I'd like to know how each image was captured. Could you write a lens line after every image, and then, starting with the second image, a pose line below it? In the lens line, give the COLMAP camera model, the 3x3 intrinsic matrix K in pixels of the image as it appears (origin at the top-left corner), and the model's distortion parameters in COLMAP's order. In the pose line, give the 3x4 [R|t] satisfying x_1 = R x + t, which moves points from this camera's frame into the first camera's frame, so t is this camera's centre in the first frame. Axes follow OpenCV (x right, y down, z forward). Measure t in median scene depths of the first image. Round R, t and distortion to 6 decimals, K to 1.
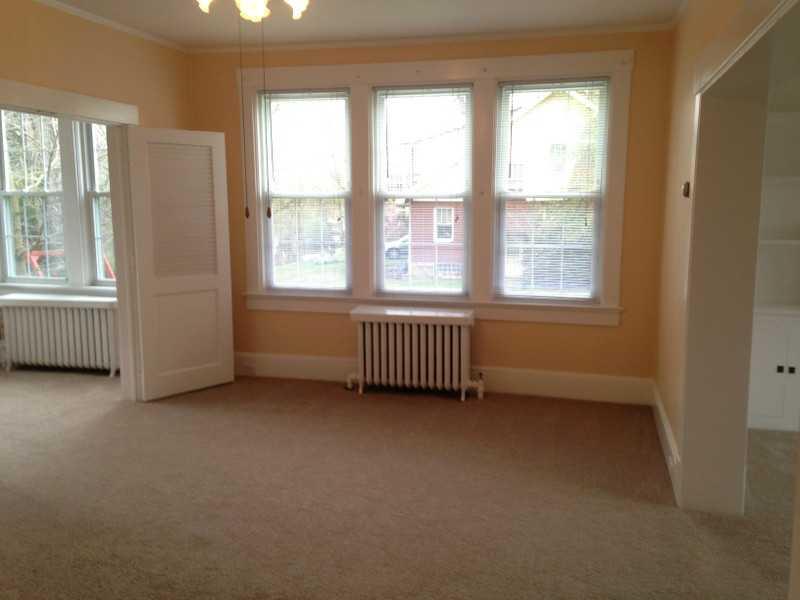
lens RADIAL K [[725.3, 0, 402.9], [0, 725.3, 295.9], [0, 0, 1]] dist [0.079585, 0.004408]
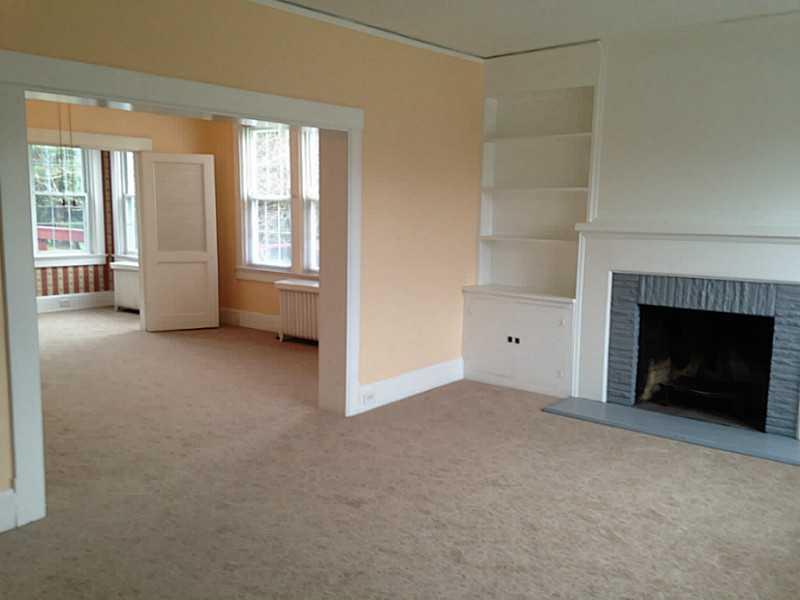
lens RADIAL K [[695.9, 0, 403.5], [0, 695.9, 301.9], [0, 0, 1]] dist [0.055582, -0.009196]
pose [[0.921698, 0.066560, -0.382155, 0.654636], [-0.066325, 0.997703, 0.013805, 0.025079], [0.382196, 0.012622, 0.923995, -0.144289]]
